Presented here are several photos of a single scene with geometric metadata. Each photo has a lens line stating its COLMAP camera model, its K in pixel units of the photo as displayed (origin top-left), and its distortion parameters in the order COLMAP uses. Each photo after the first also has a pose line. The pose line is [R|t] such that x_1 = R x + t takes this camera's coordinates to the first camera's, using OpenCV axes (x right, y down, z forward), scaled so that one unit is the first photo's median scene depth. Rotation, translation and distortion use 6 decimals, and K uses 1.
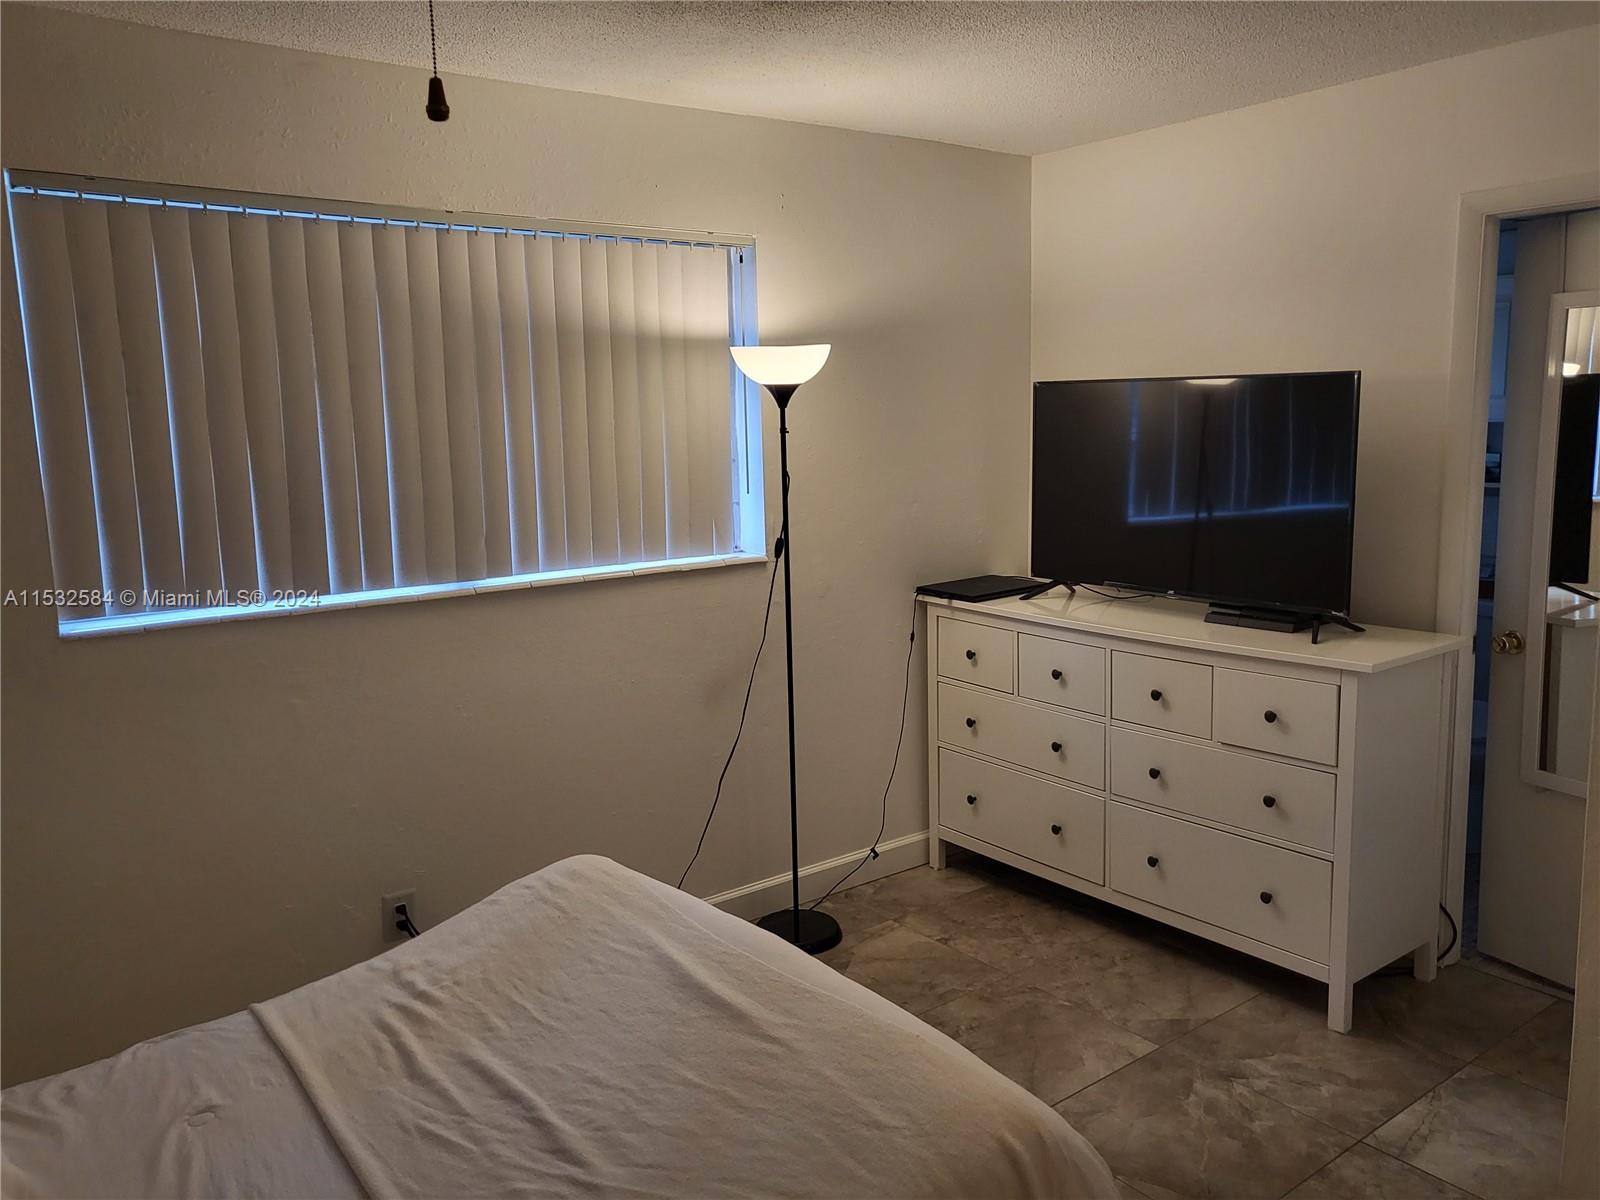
lens RADIAL K [[1238.4, 0, 801.3], [0, 1238.4, 584.3], [0, 0, 1]] dist [-0.028527, 0.059737]
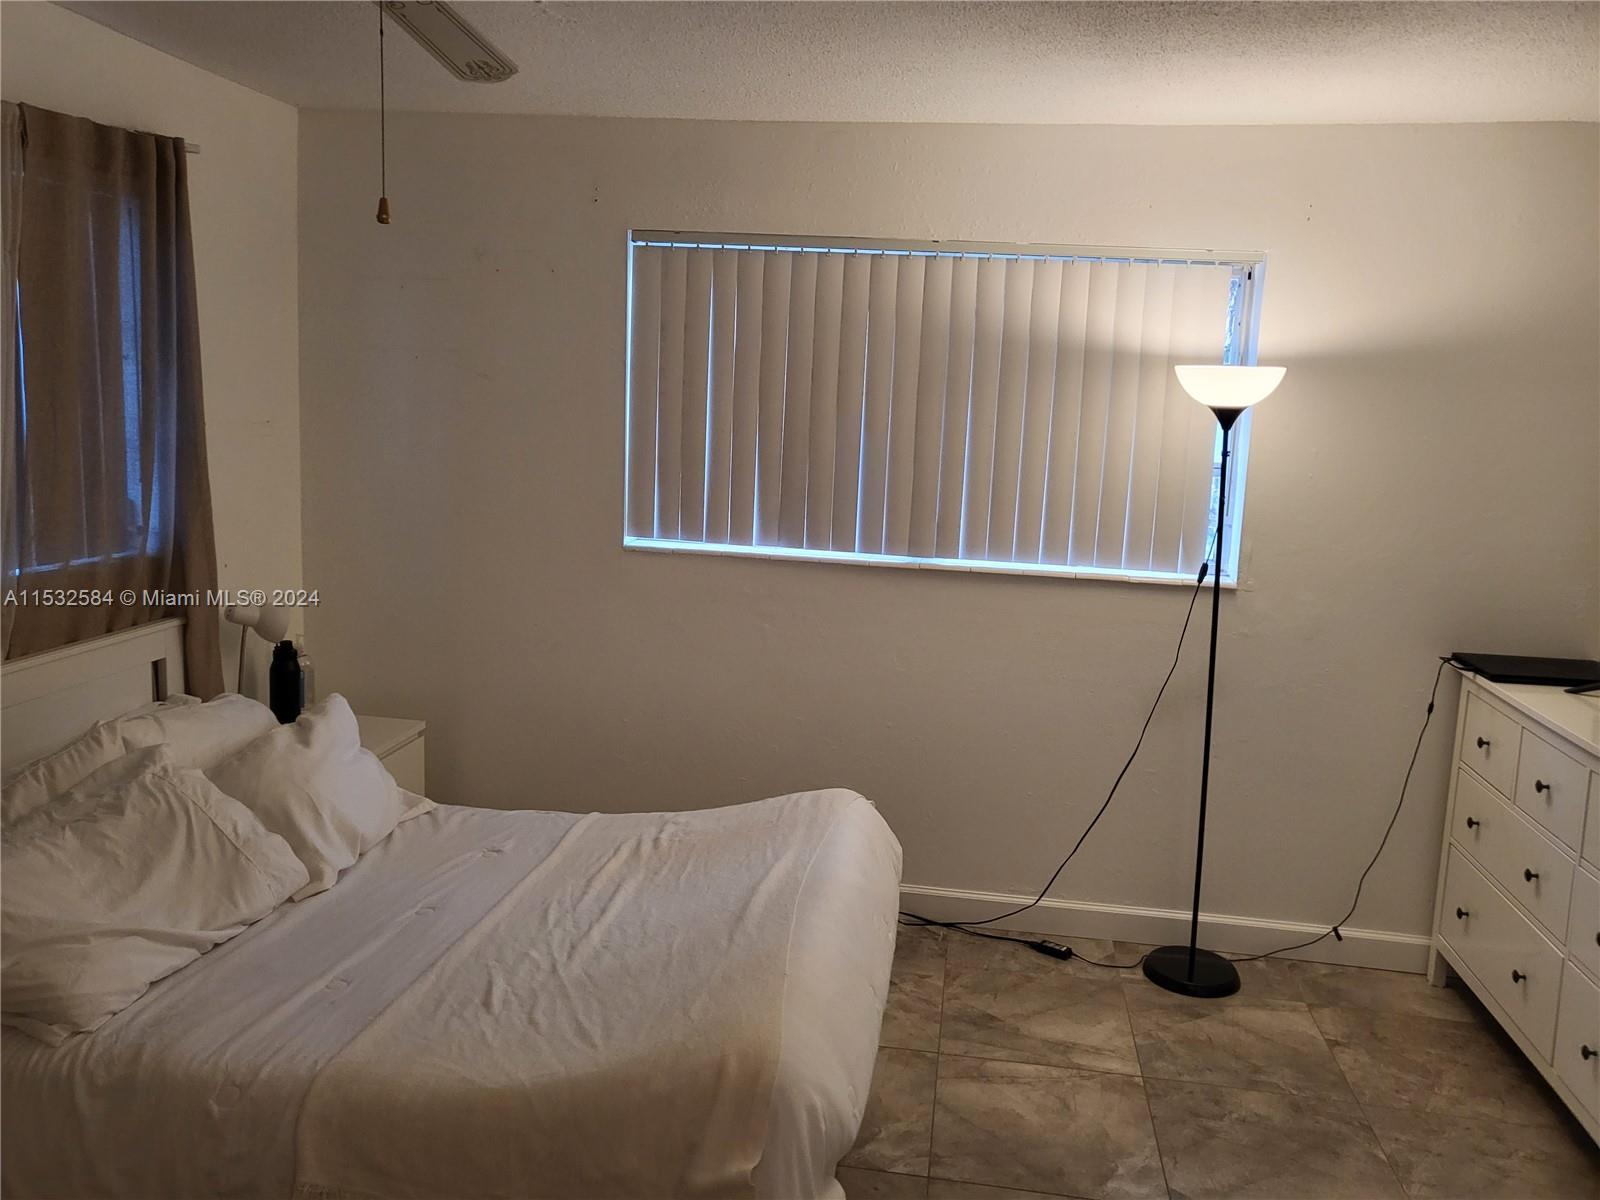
lens RADIAL K [[1238.4, 0, 814.1], [0, 1238.4, 584.2], [0, 0, 1]] dist [-0.028527, 0.059737]
pose [[0.690213, 0.161614, -0.705328, 0.470741], [-0.160734, 0.984630, 0.068322, -0.039480], [0.705529, 0.066214, 0.705581, 0.101952]]
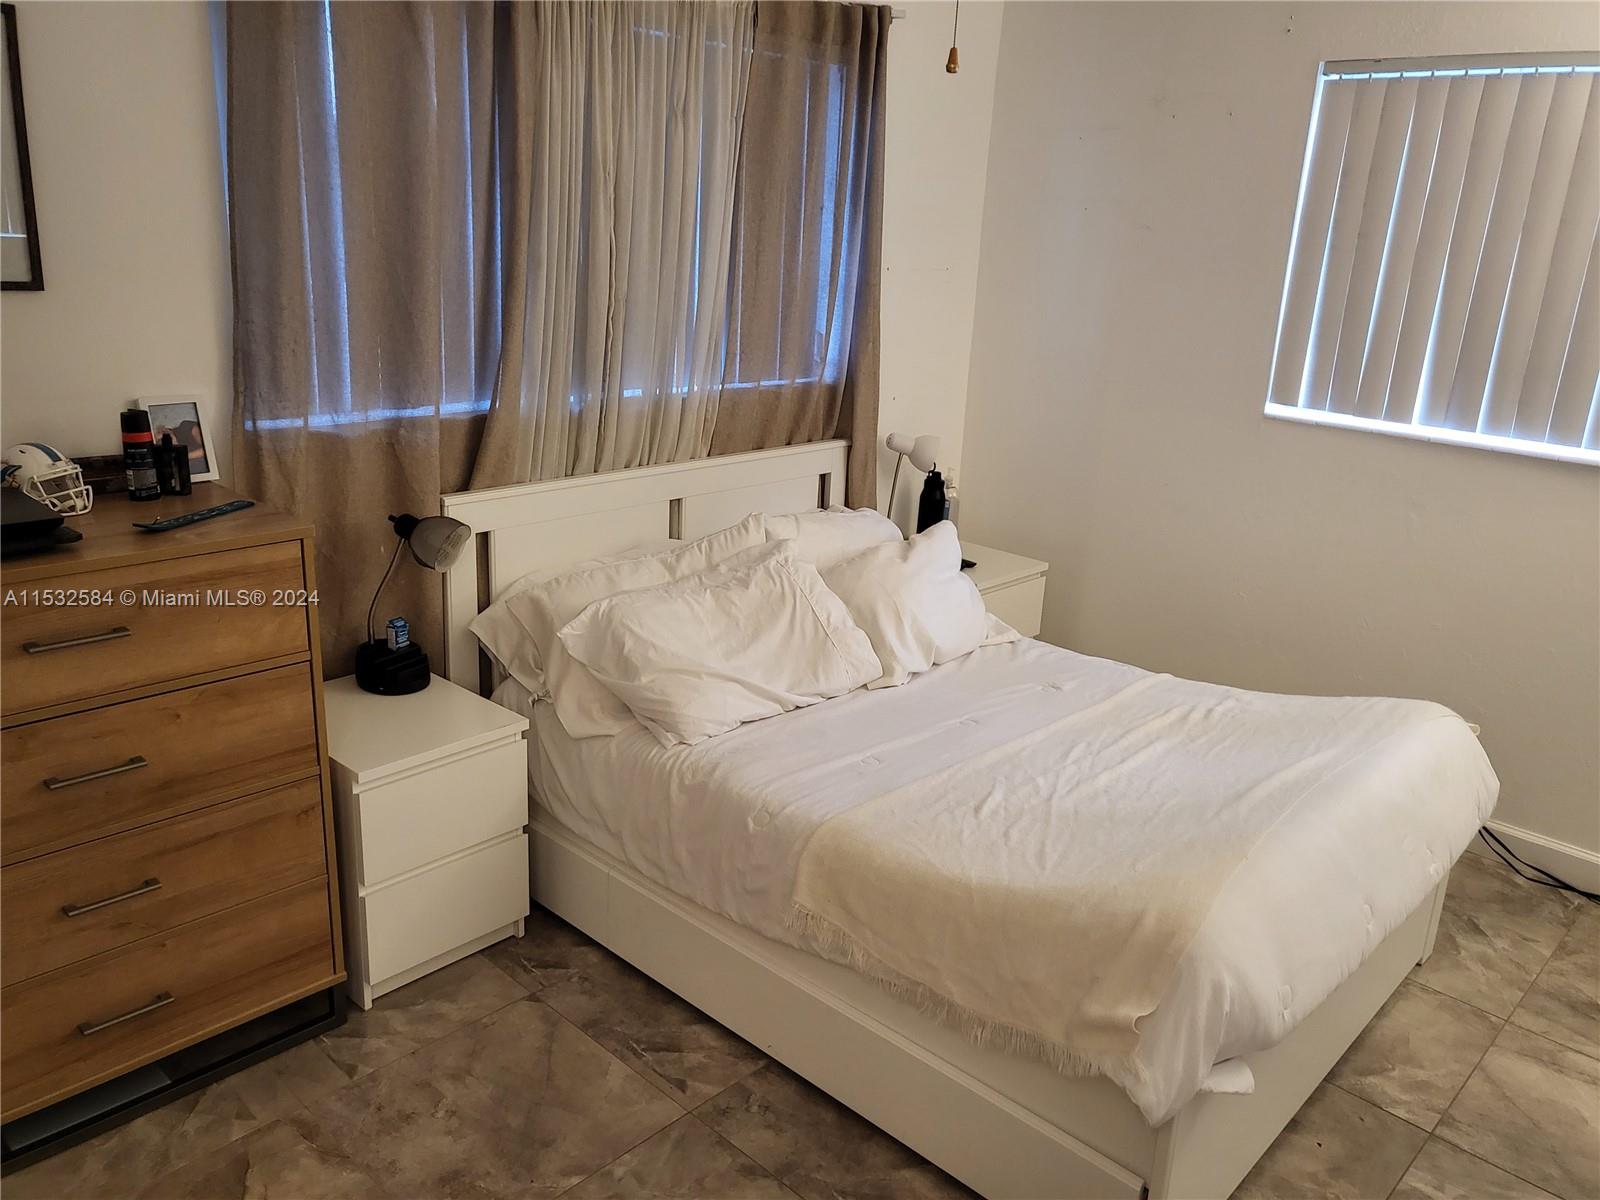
lens RADIAL K [[1238.4, 0, 802.6], [0, 1238.4, 599.7], [0, 0, 1]] dist [-0.028527, 0.059737]
pose [[0.140543, 0.321824, -0.936310, 0.547056], [-0.191867, 0.936622, 0.293132, -0.053879], [0.971306, 0.138449, 0.193383, 0.201381]]
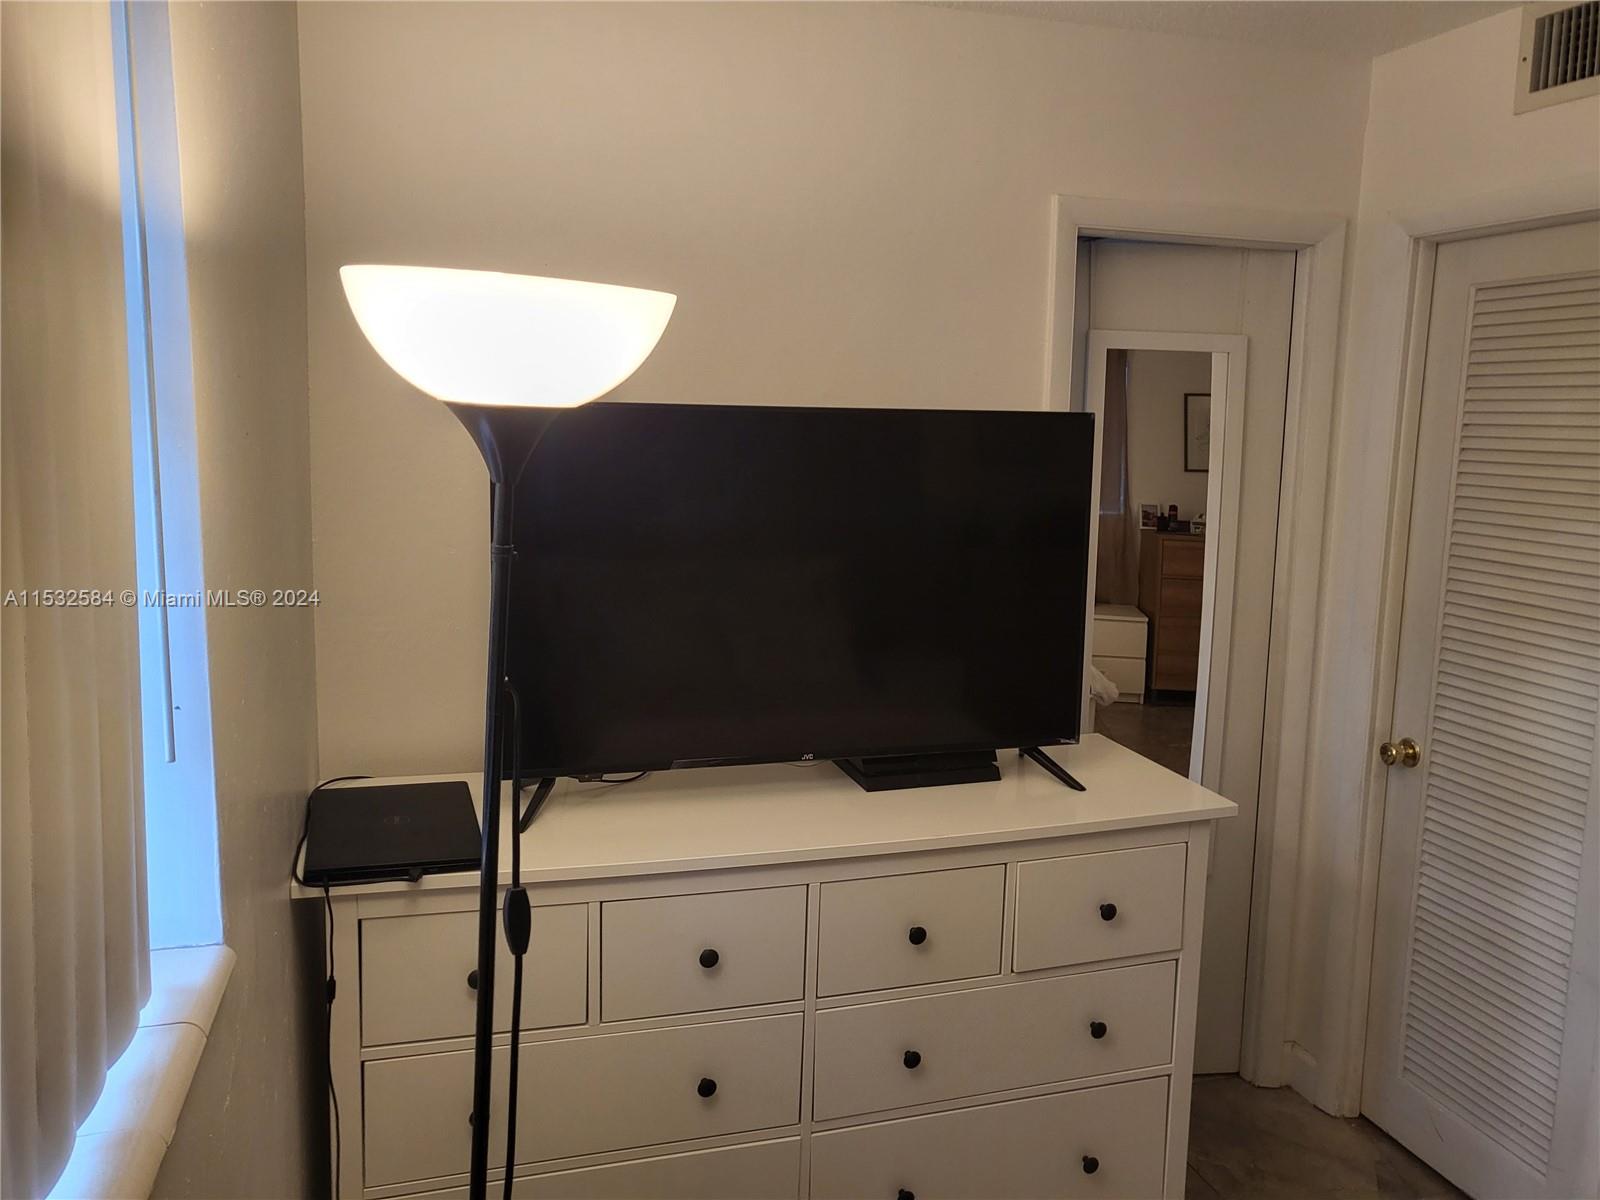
lens RADIAL K [[1238.4, 0, 799.5], [0, 1238.4, 600.4], [0, 0, 1]] dist [-0.028527, 0.059737]
pose [[0.370063, -0.116487, 0.921675, -0.280018], [0.110715, 0.990567, 0.080741, -0.131054], [-0.922386, 0.072164, 0.379469, 0.825293]]
